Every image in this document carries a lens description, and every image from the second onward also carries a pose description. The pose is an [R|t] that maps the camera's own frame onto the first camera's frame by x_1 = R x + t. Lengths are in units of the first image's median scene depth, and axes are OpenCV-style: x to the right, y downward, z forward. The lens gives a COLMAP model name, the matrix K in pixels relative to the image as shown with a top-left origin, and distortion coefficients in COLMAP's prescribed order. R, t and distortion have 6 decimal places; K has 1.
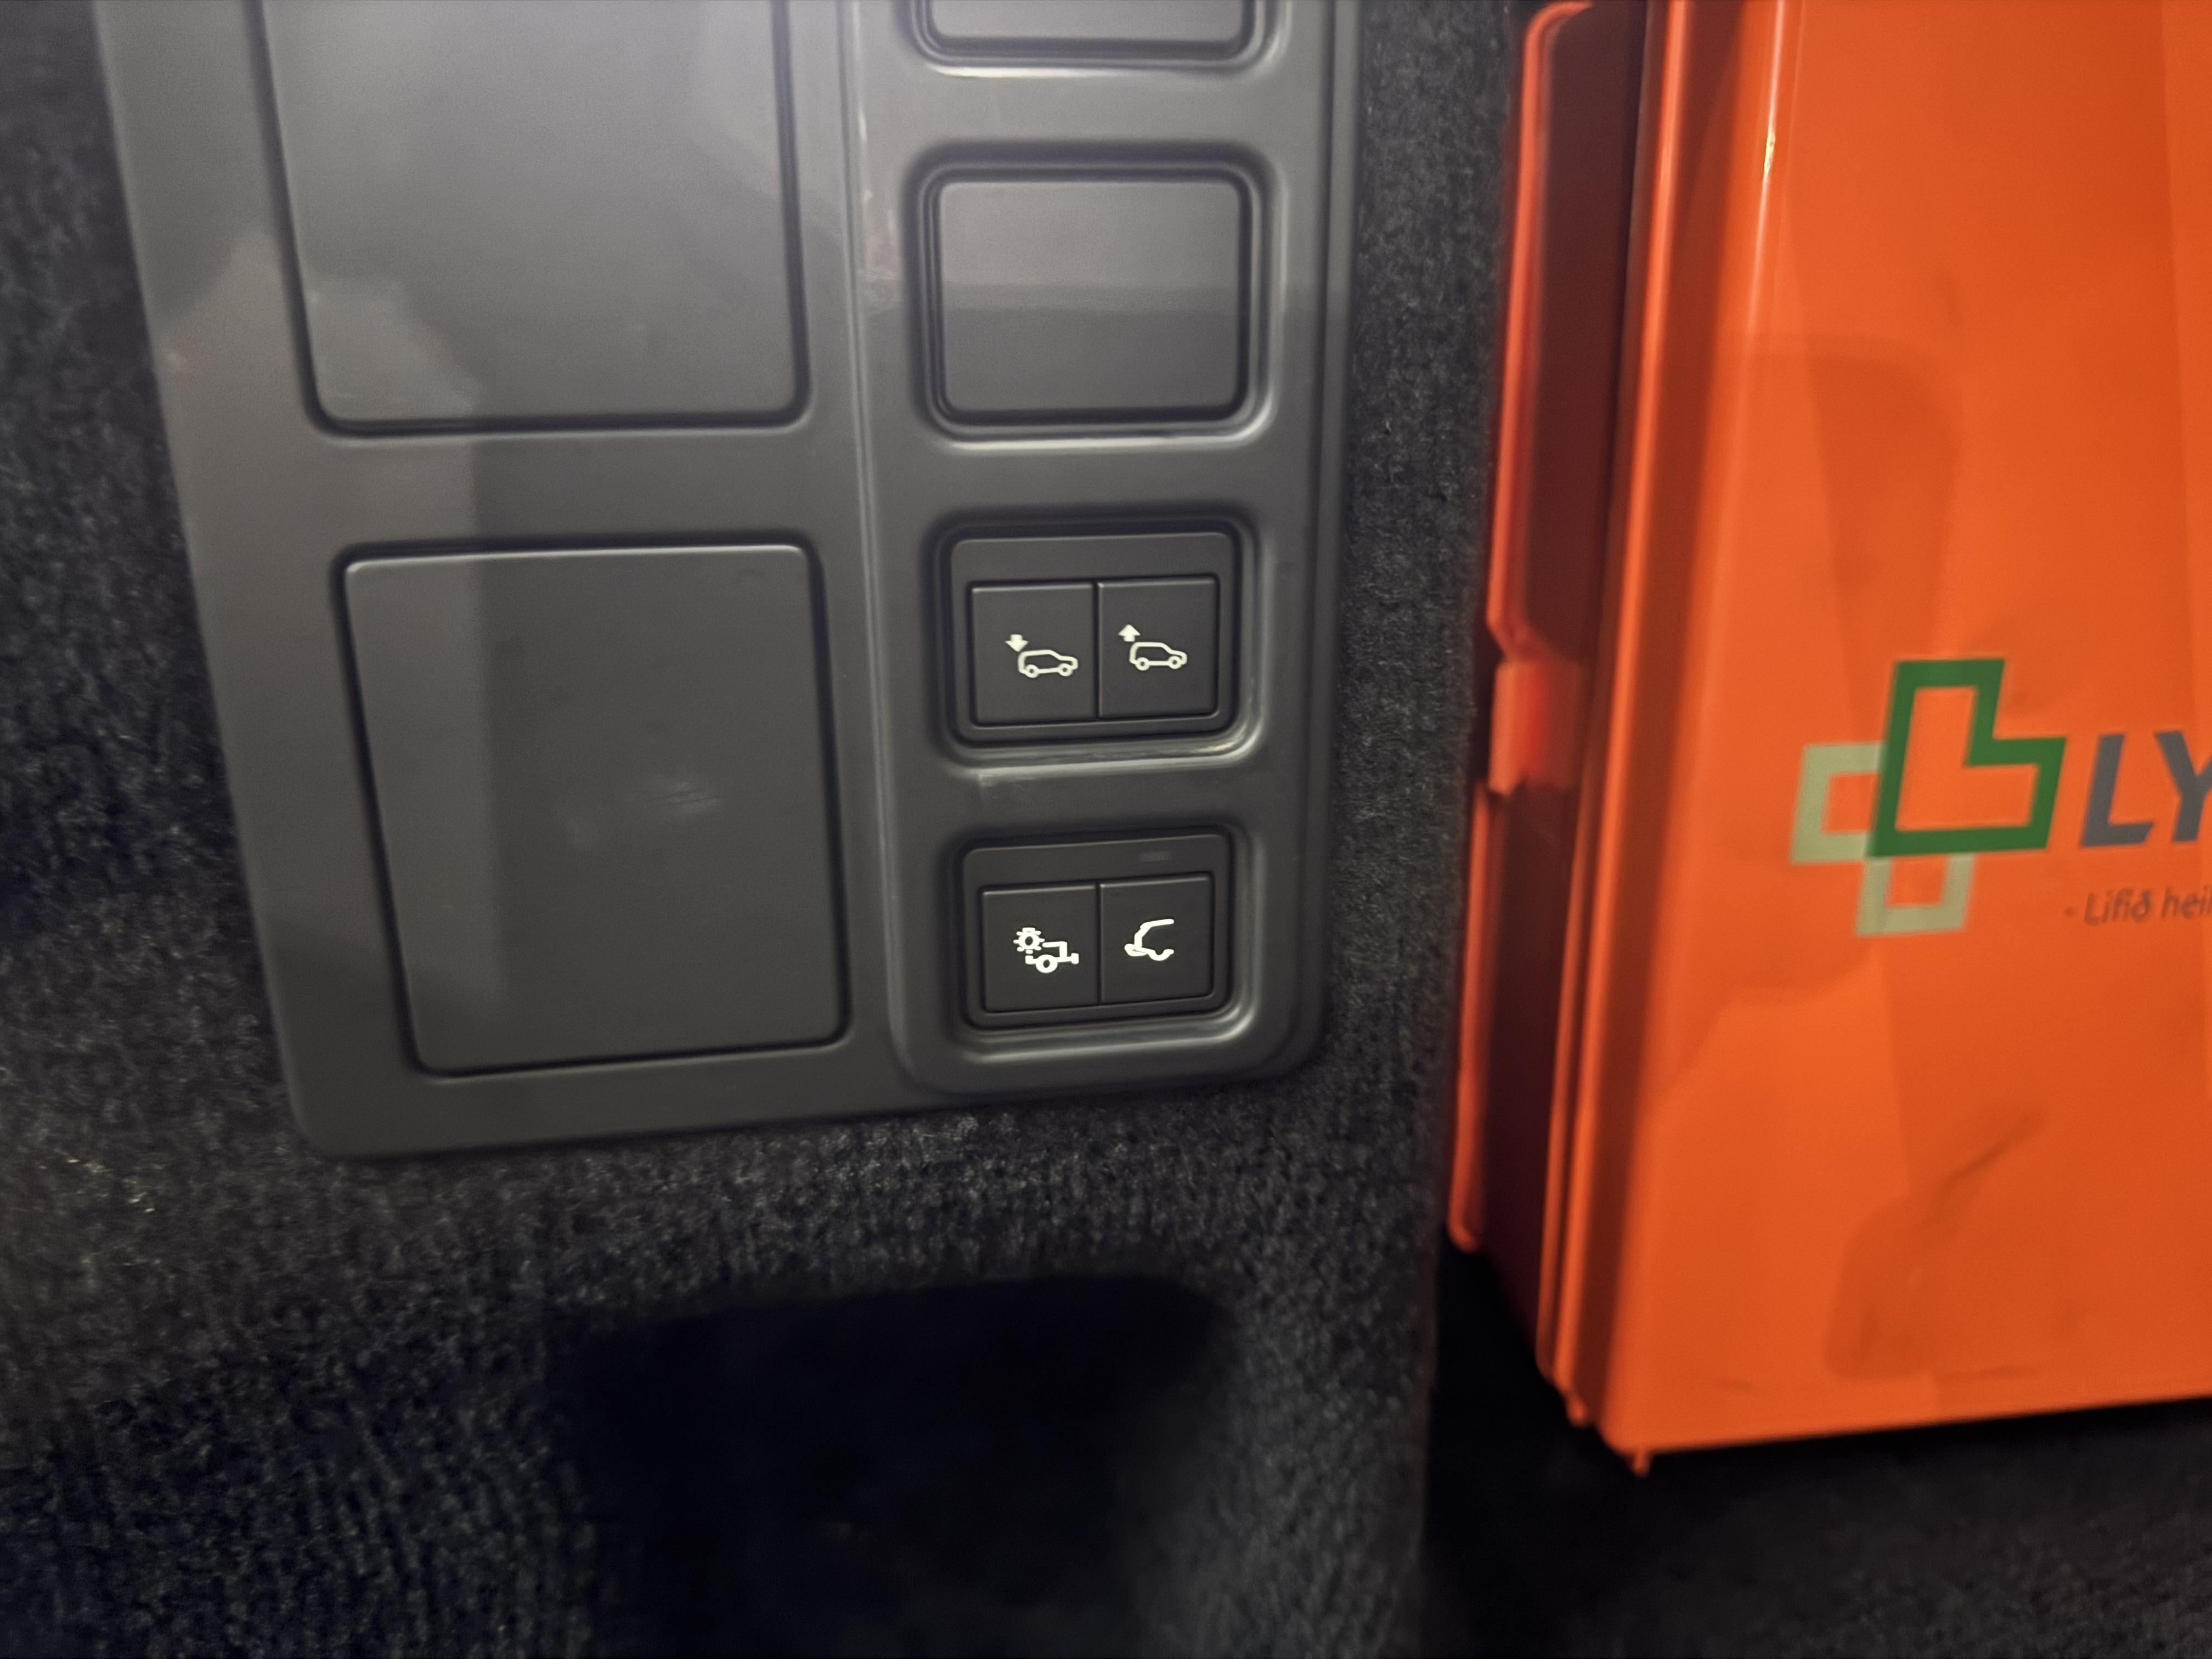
lens RADIAL K [[1561.2, 0, 1106.3], [0, 1561.2, 829.2], [0, 0, 1]] dist [0.042403, -0.056387]
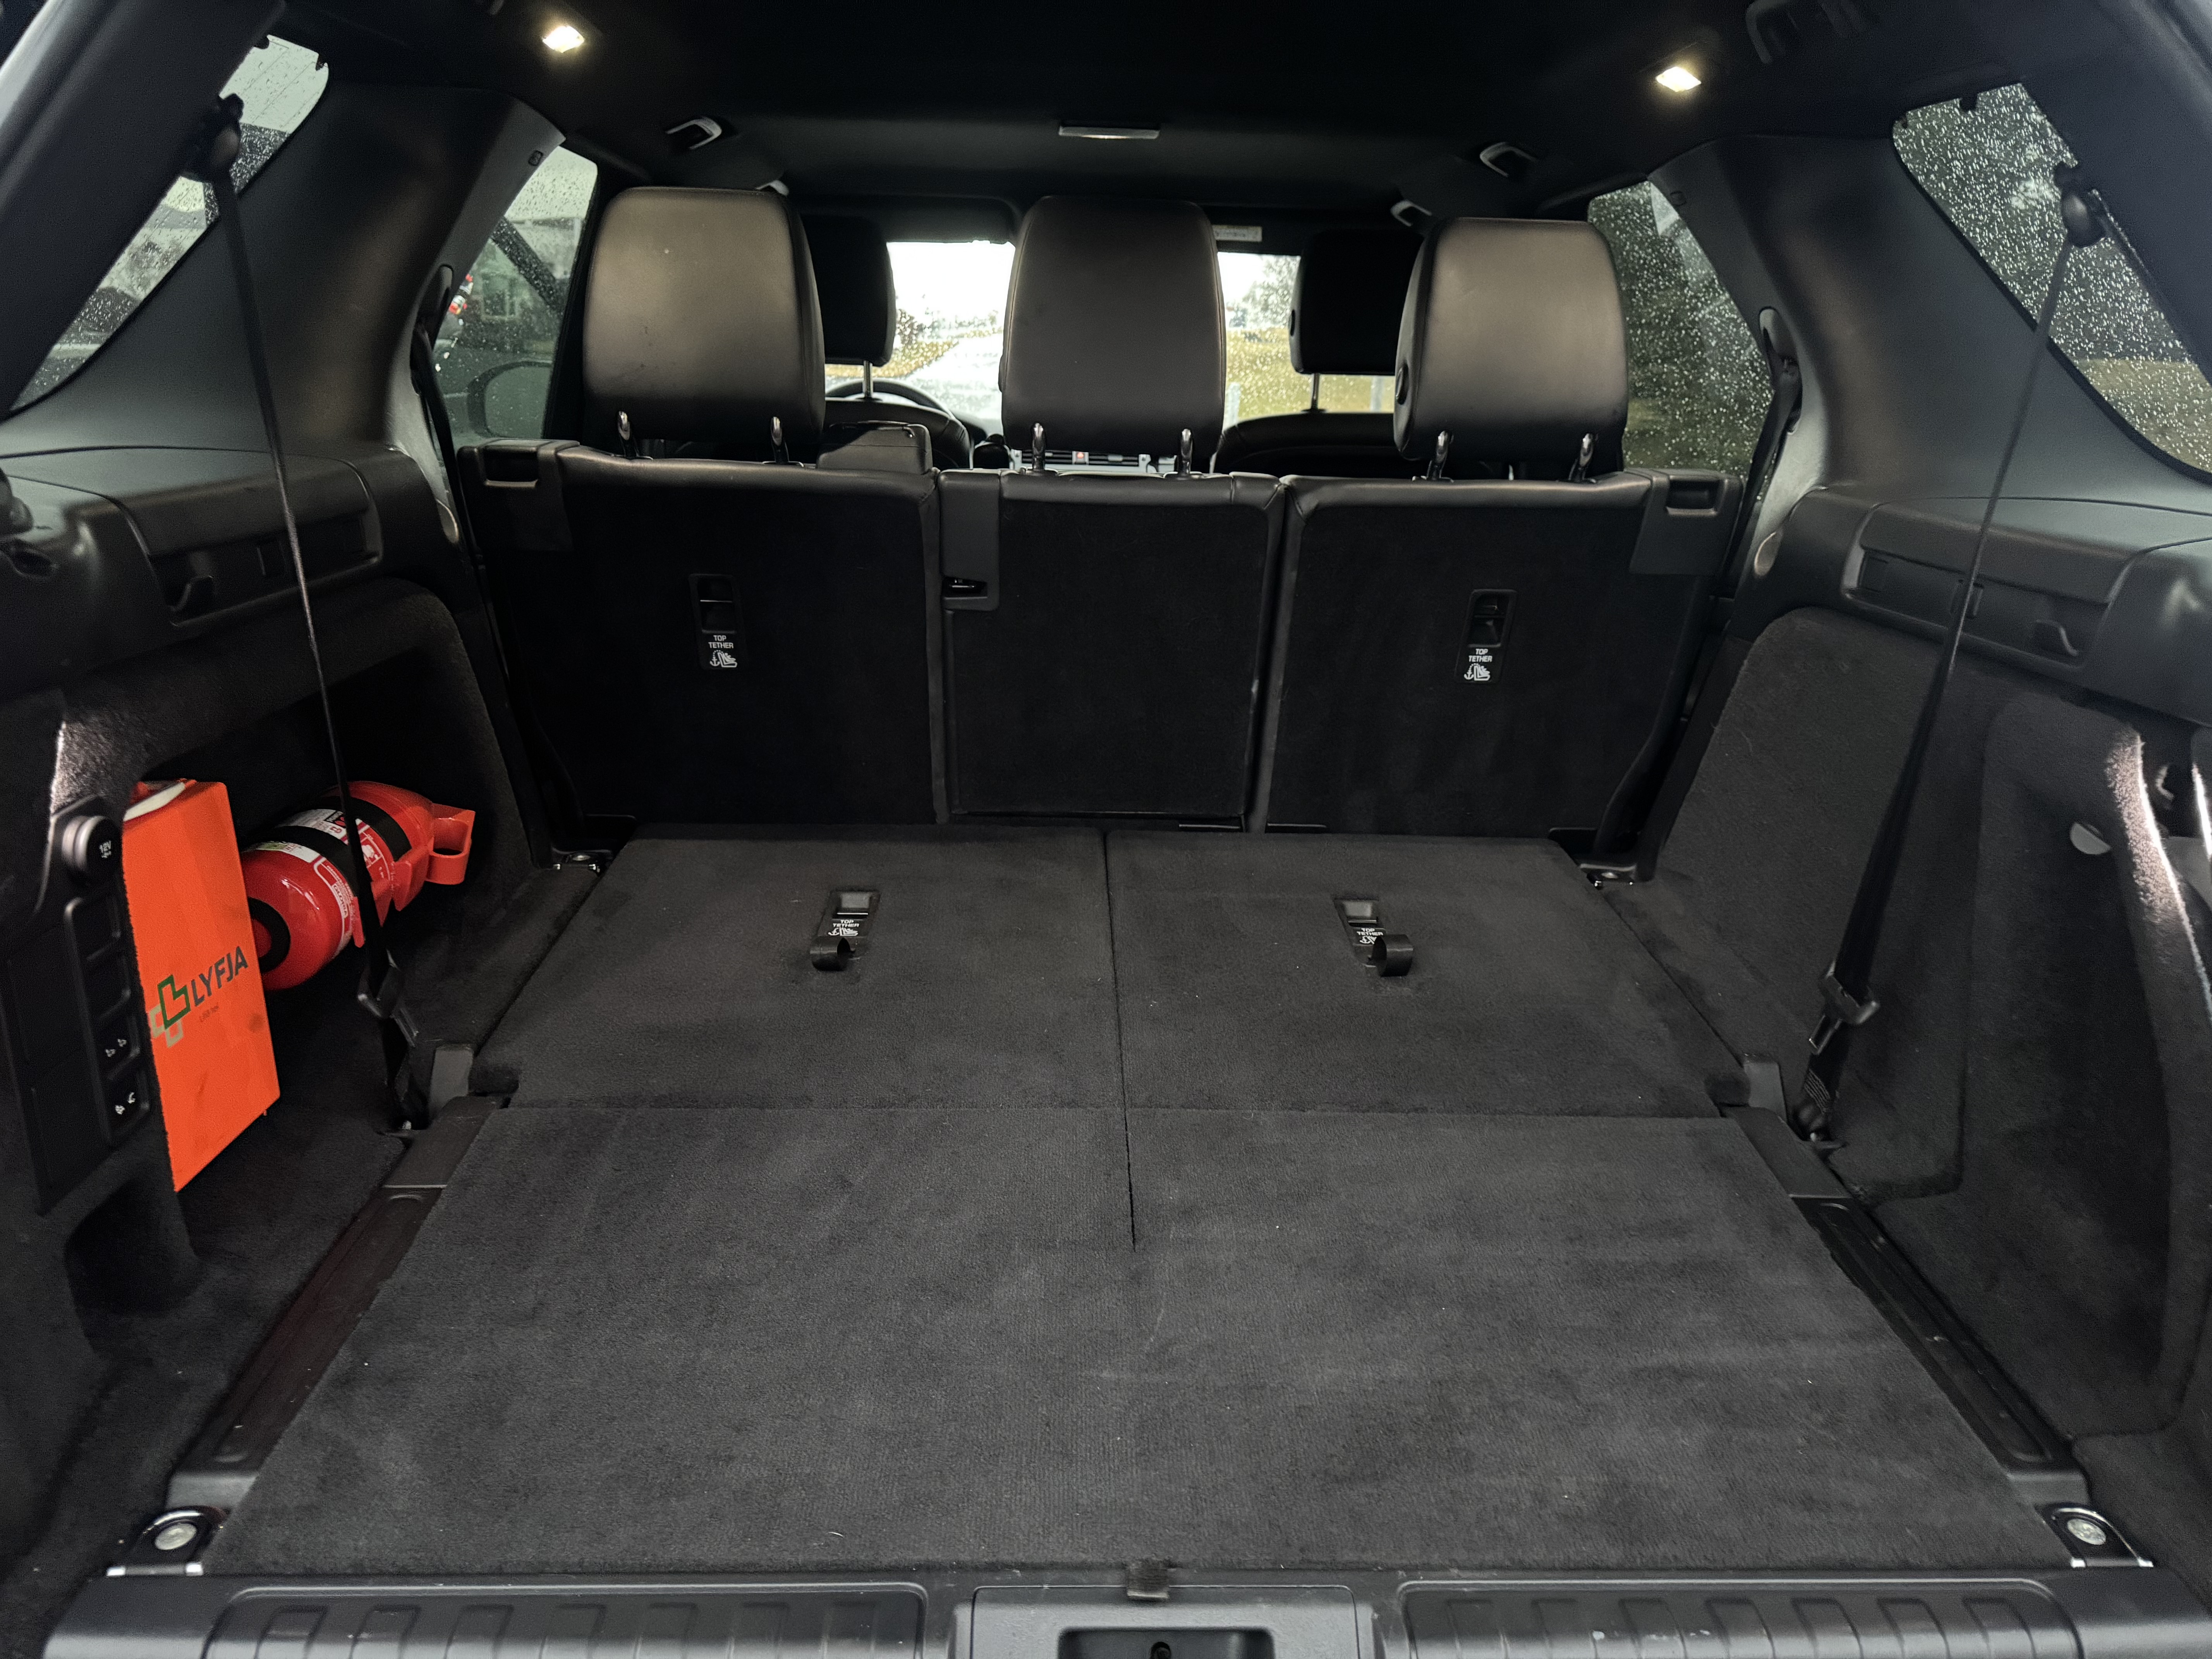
lens RADIAL K [[1561.2, 0, 1106.5], [0, 1561.2, 829.5], [0, 0, 1]] dist [0.042403, -0.056387]
pose [[0.147930, -0.285405, 0.946922, -2.874360], [0.277369, 0.931003, 0.237276, -0.756725], [-0.949307, 0.227547, 0.216886, -2.329503]]
